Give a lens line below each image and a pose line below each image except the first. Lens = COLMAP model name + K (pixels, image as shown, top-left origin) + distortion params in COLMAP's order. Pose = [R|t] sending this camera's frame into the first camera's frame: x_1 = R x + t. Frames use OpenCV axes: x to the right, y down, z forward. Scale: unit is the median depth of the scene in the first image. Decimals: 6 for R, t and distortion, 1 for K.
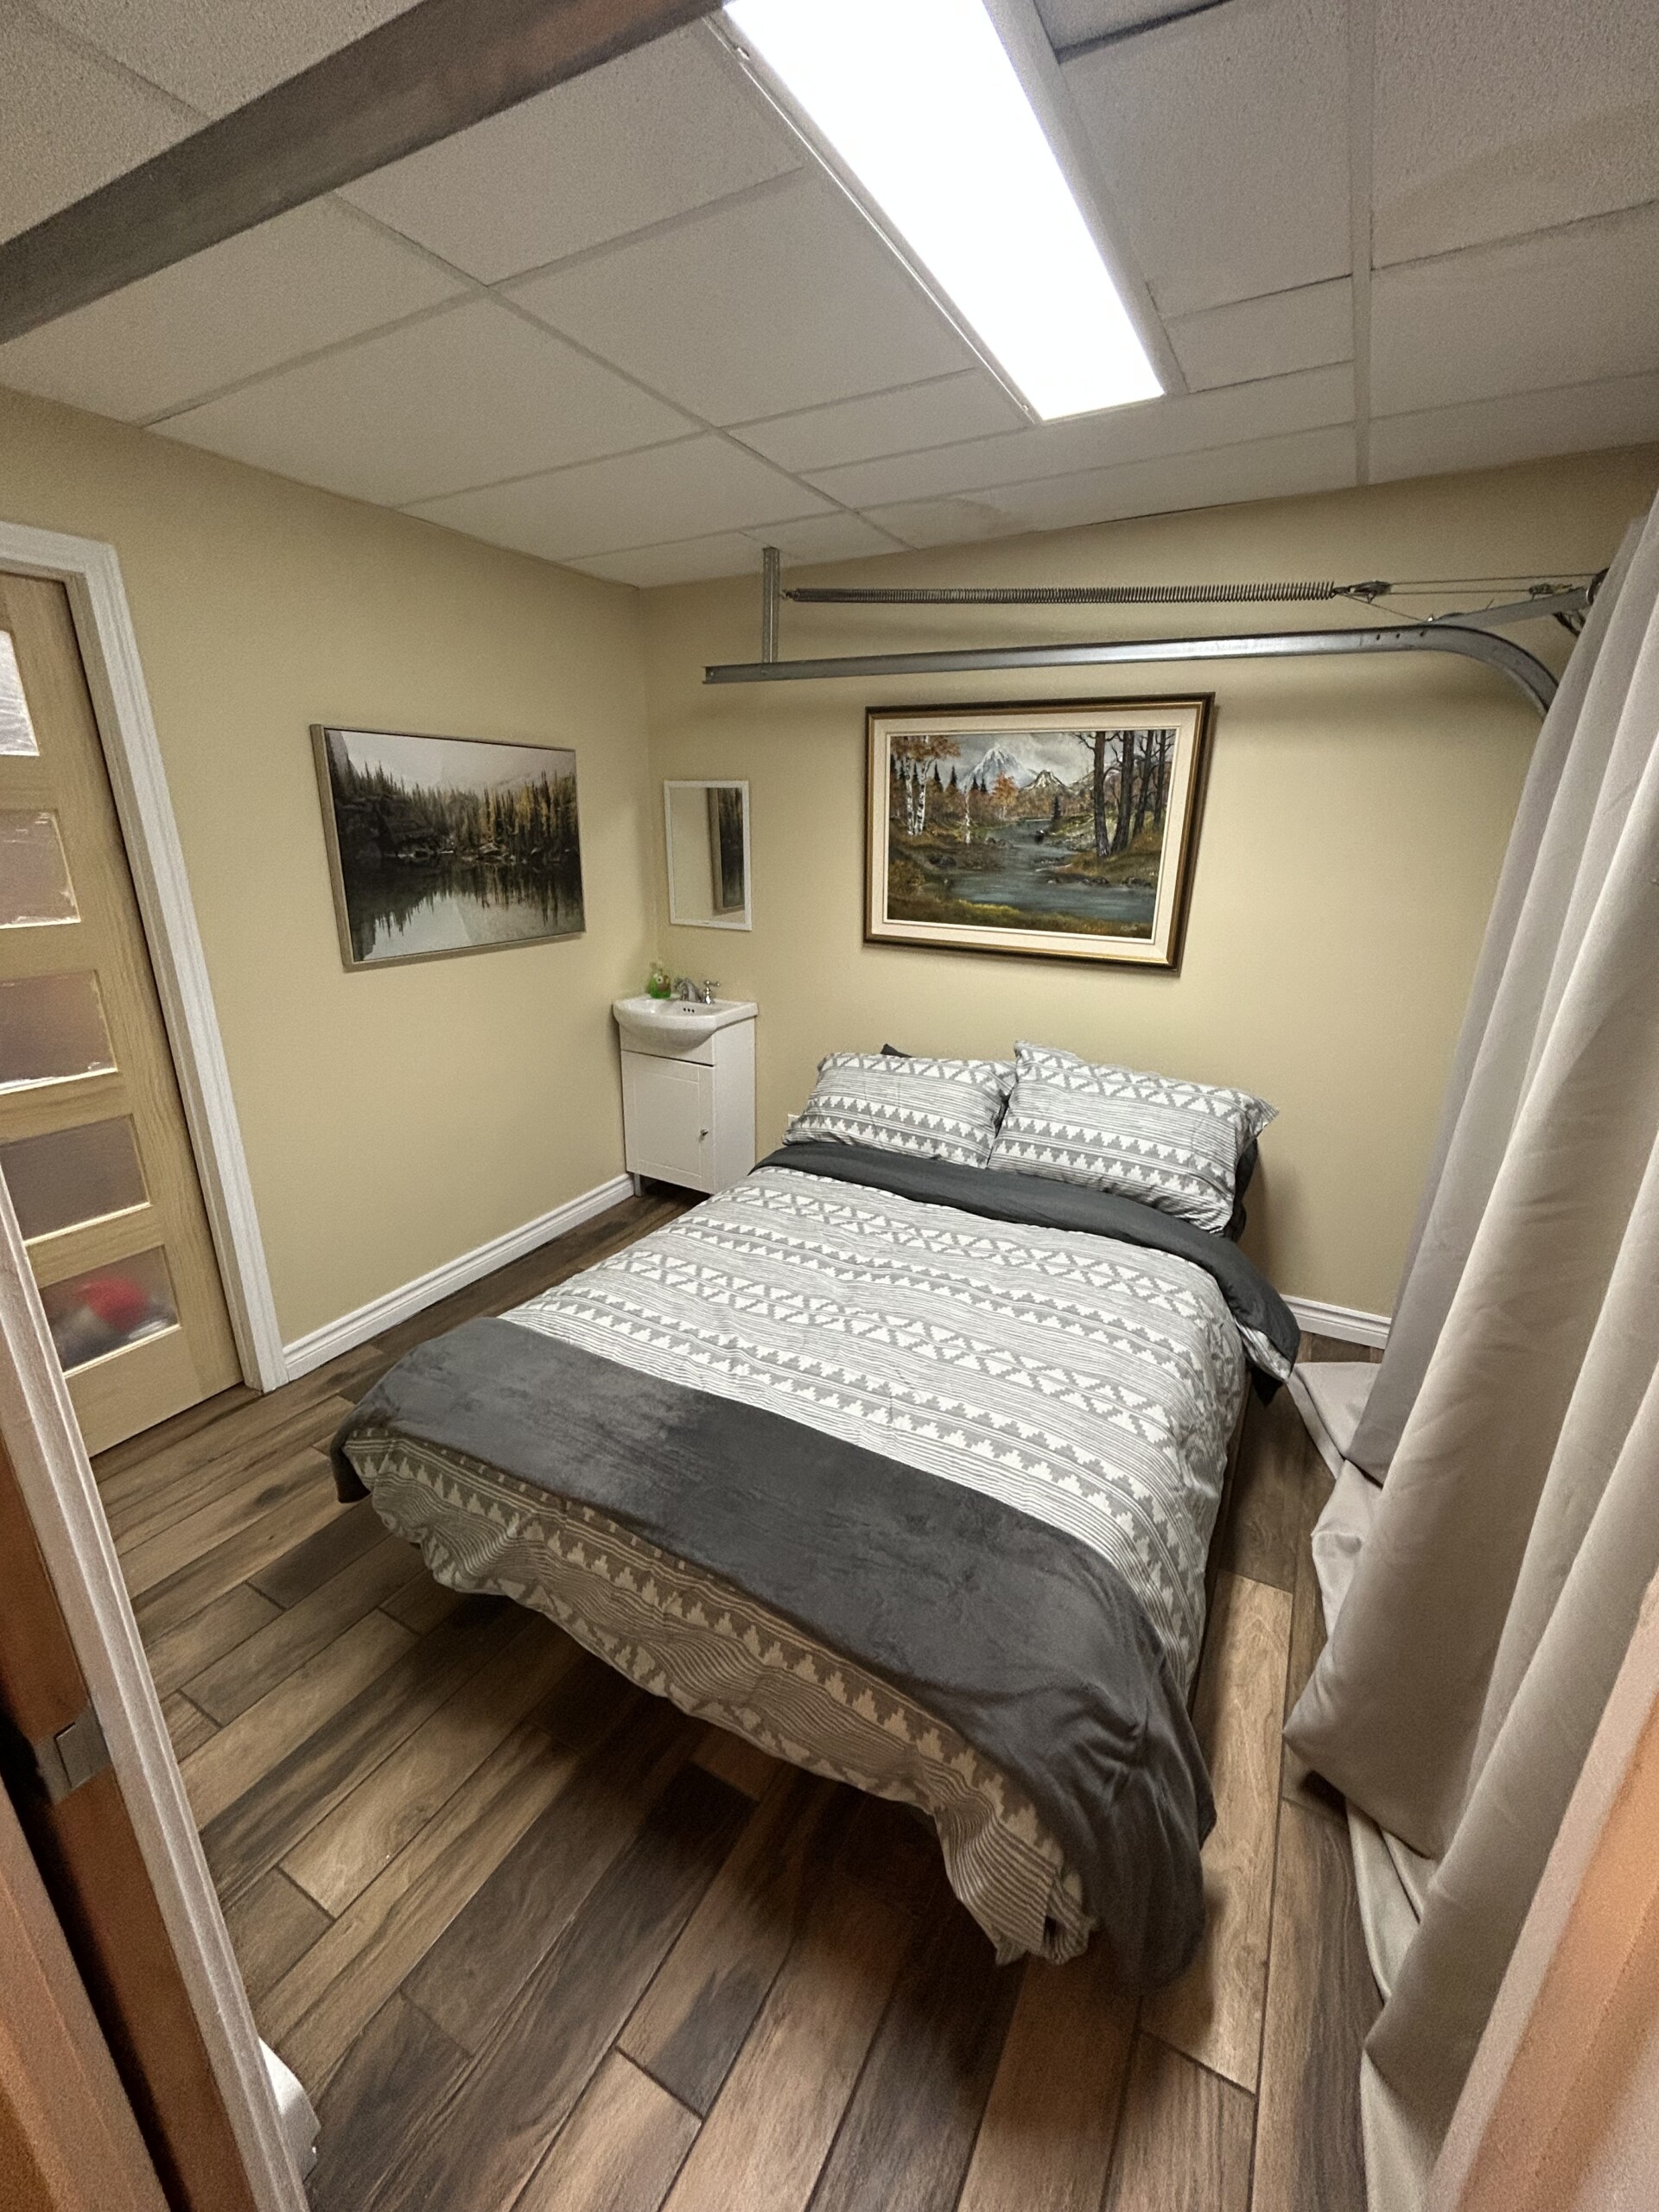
lens RADIAL K [[903.0, 0, 828.5], [0, 903.0, 1105.7], [0, 0, 1]] dist [0.001855, 0.000315]
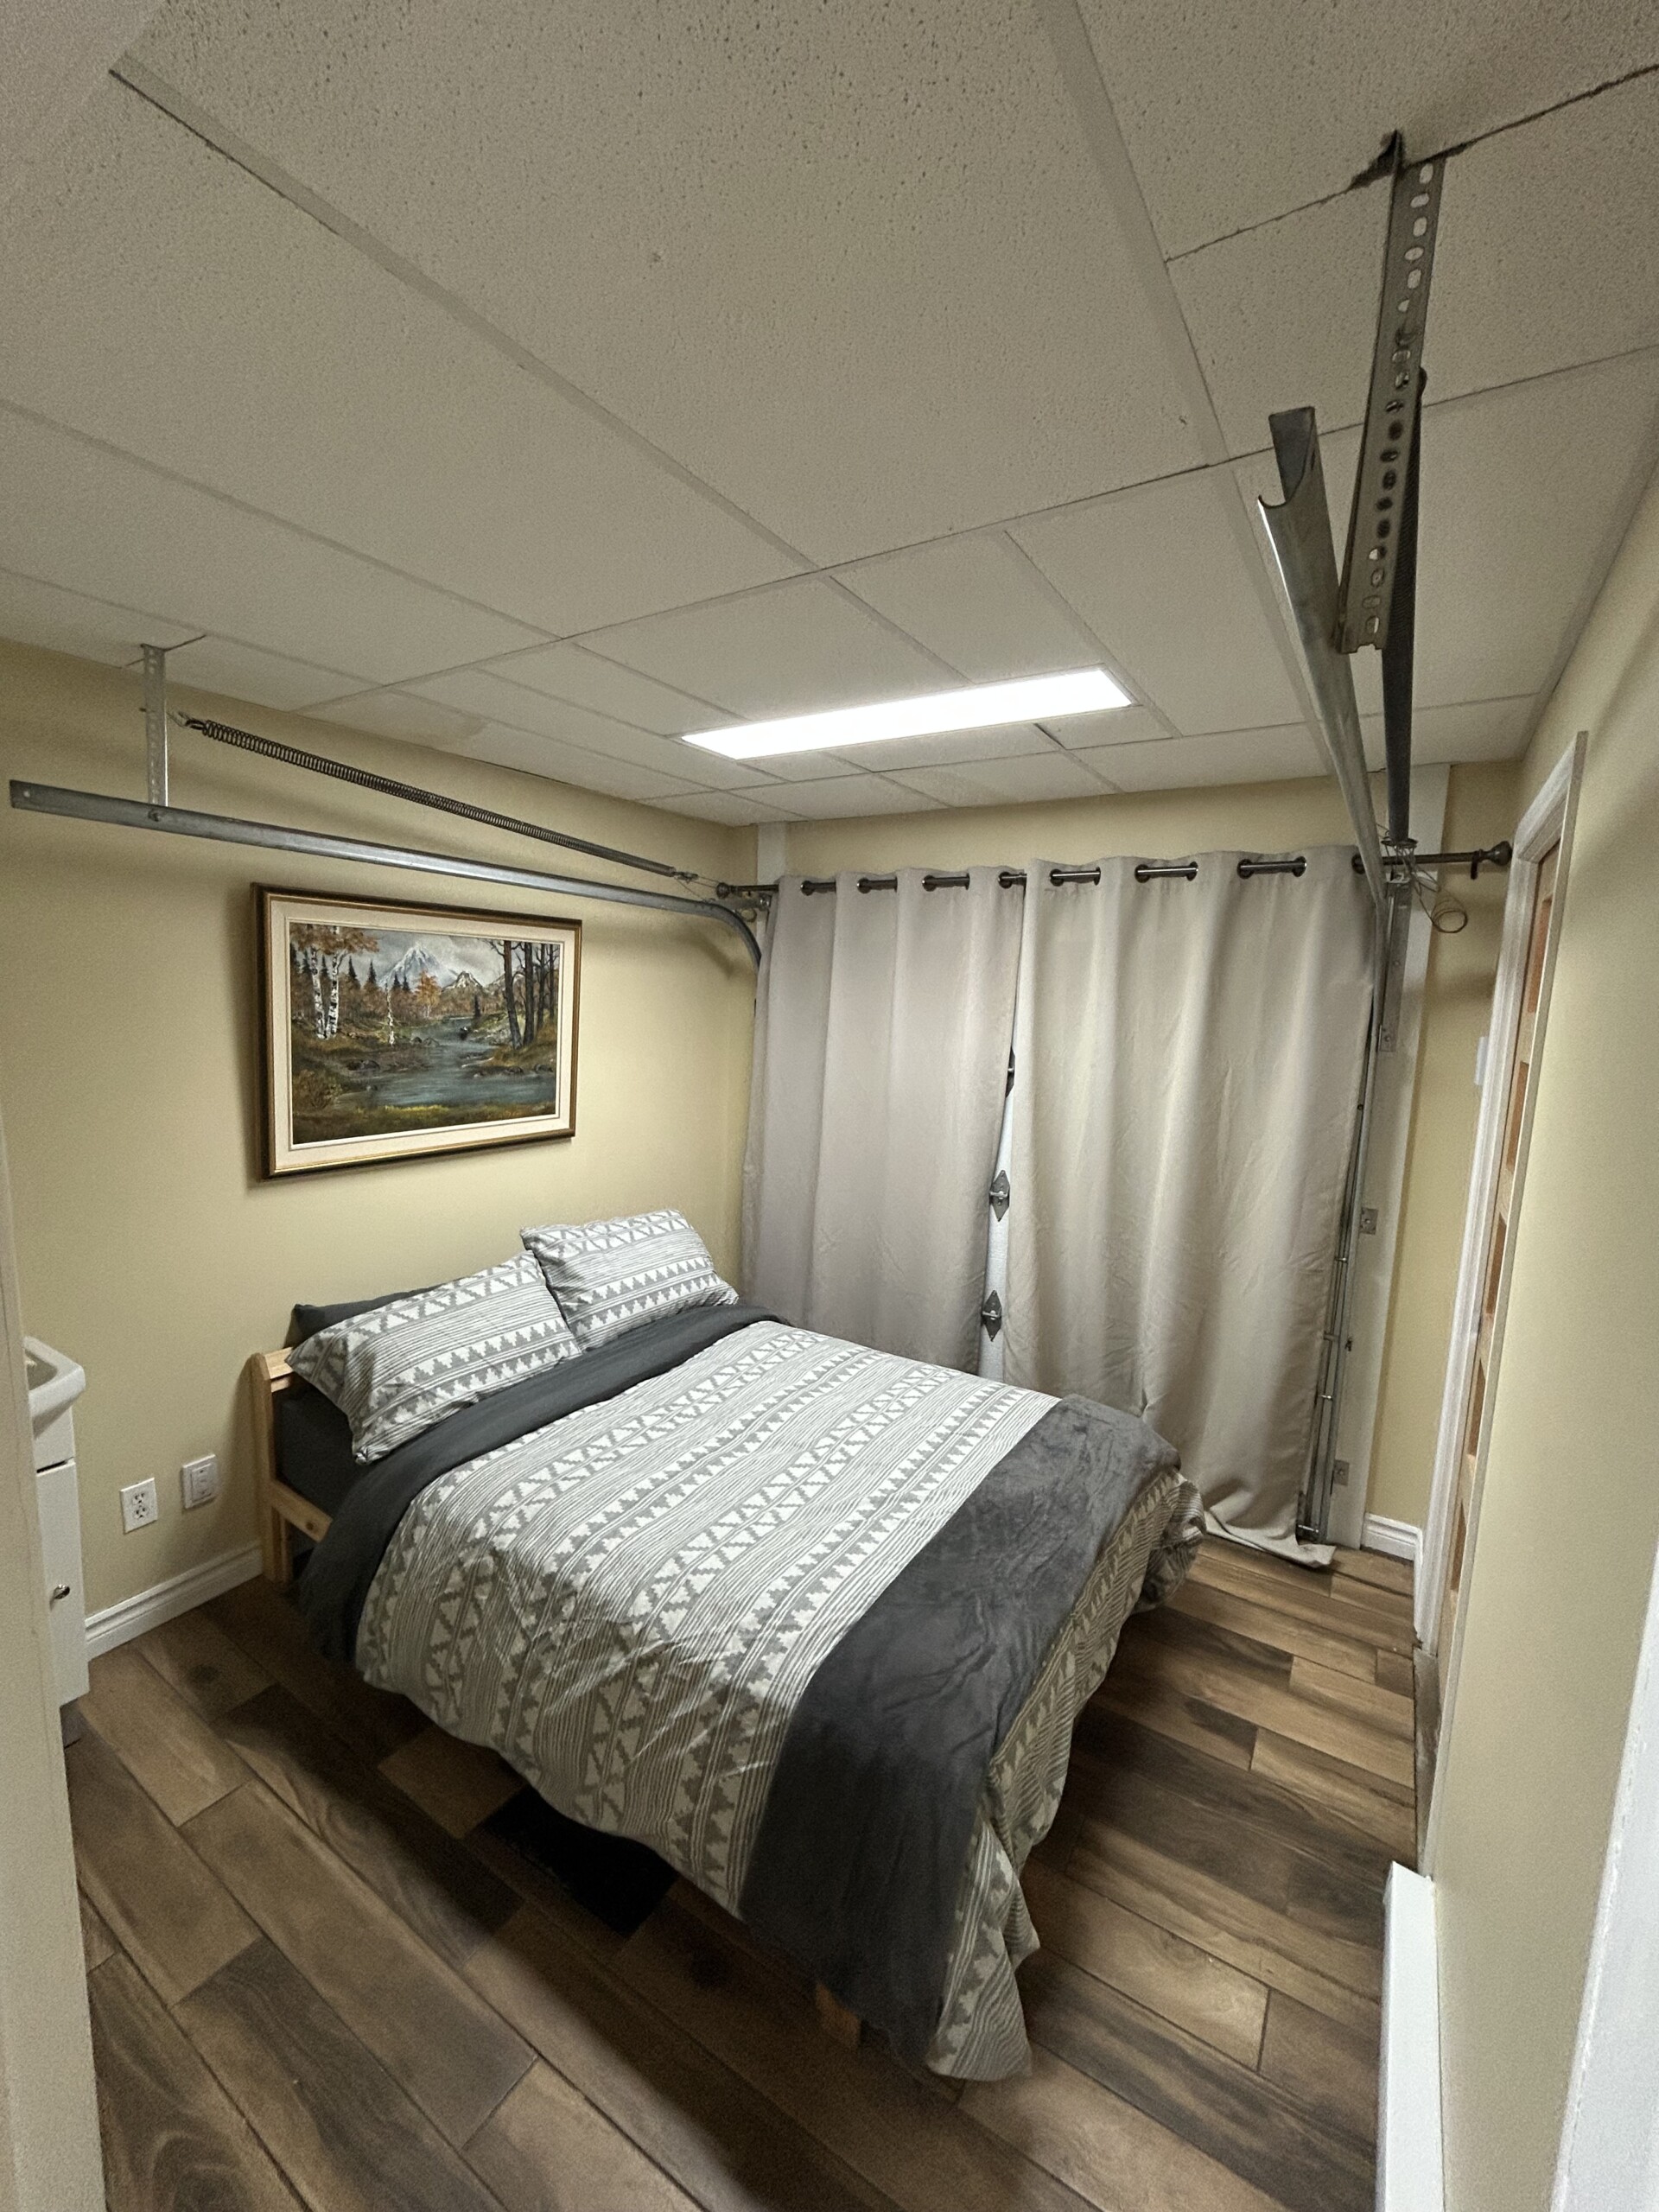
lens RADIAL K [[903.0, 0, 826.9], [0, 903.0, 1106.4], [0, 0, 1]] dist [0.001855, 0.000315]
pose [[0.058339, -0.138048, 0.988706, -0.759383], [0.275161, 0.954252, 0.117002, -0.230687], [-0.959626, 0.265228, 0.093656, 0.547559]]
